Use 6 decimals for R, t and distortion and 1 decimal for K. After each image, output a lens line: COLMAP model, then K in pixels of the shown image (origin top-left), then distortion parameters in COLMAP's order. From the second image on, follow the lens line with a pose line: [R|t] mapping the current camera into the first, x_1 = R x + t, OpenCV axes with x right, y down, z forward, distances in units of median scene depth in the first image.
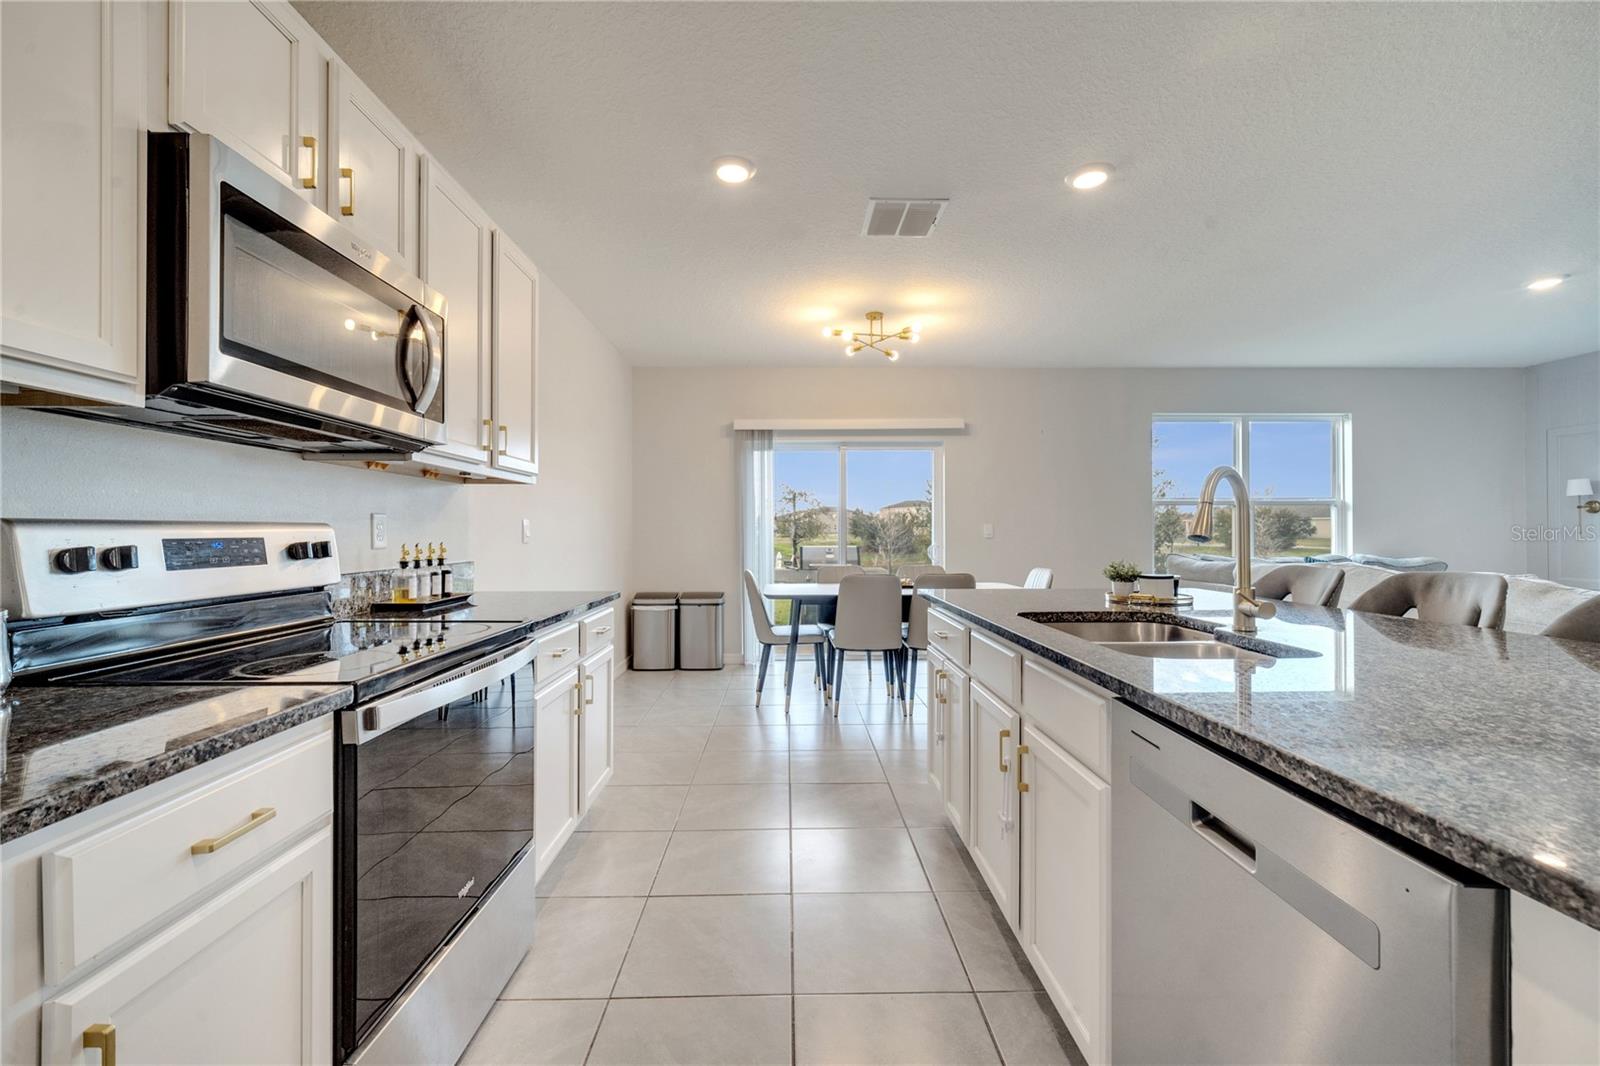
lens RADIAL K [[649.6, 0, 792.6], [0, 649.6, 528.3], [0, 0, 1]] dist [0.004163, -0.001579]
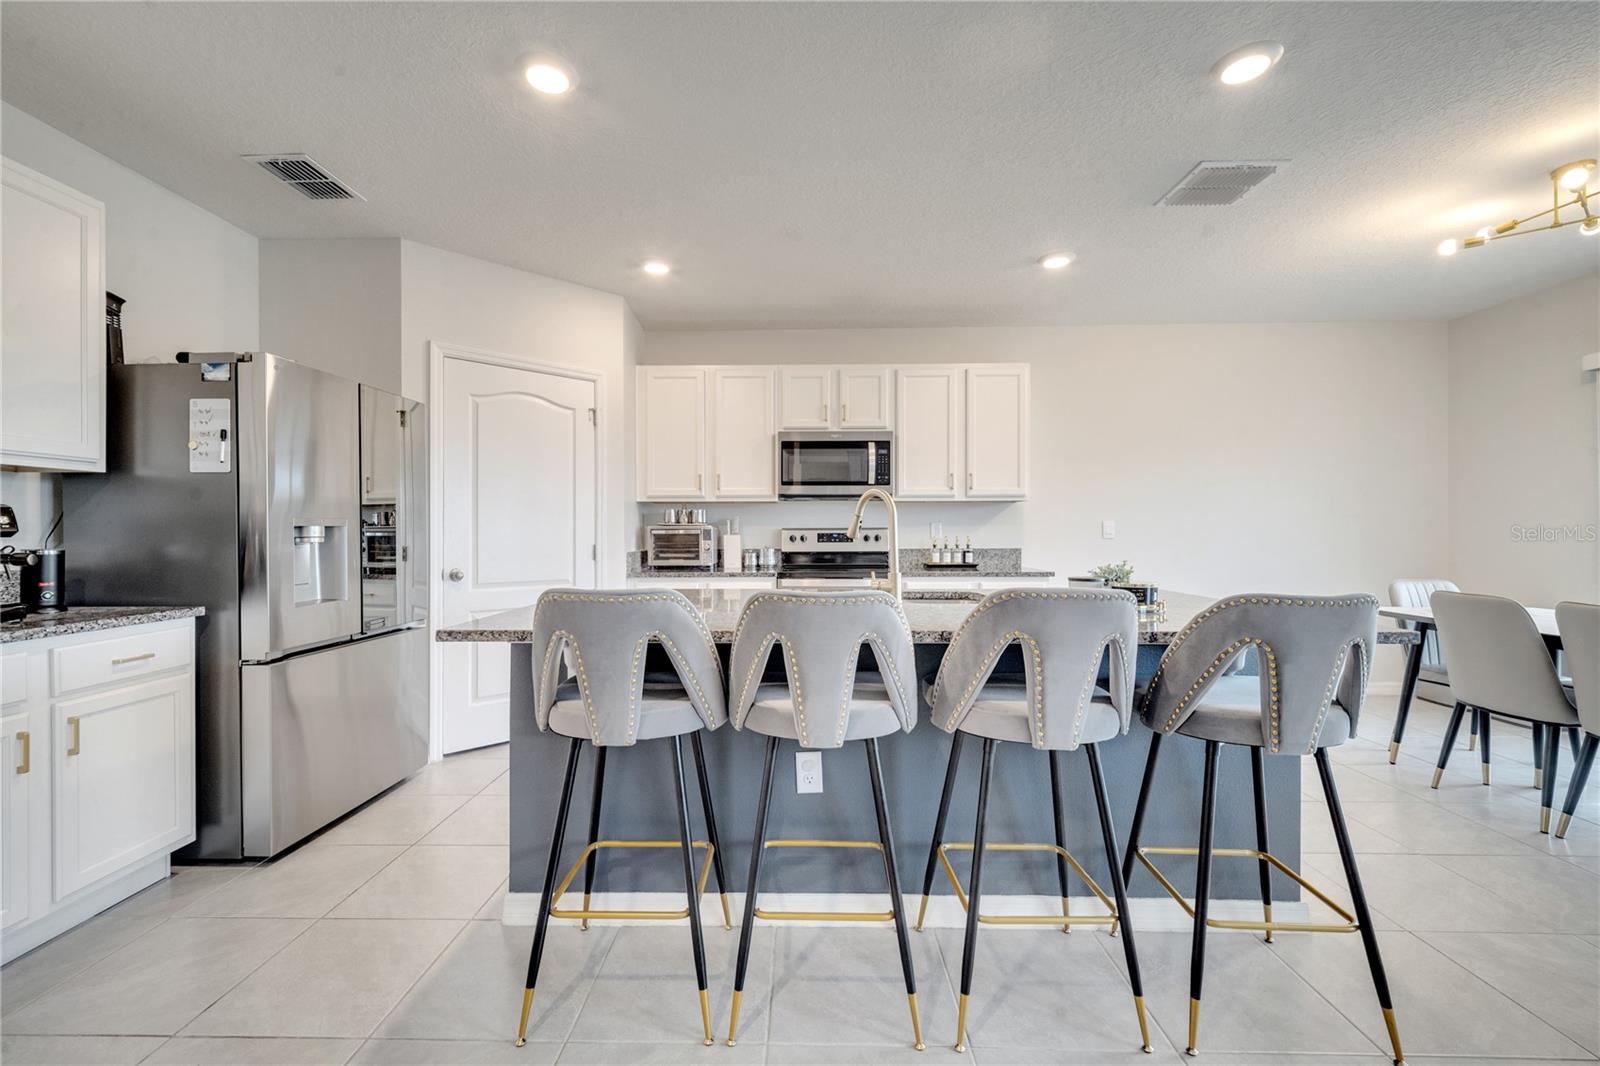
lens RADIAL K [[649.6, 0, 789.6], [0, 649.6, 527.1], [0, 0, 1]] dist [0.004163, -0.001579]
pose [[-0.040677, -0.001432, -0.999171, 1.561222], [0.010087, 0.999947, -0.001844, -0.007572], [0.999121, -0.010154, -0.040661, 0.624741]]
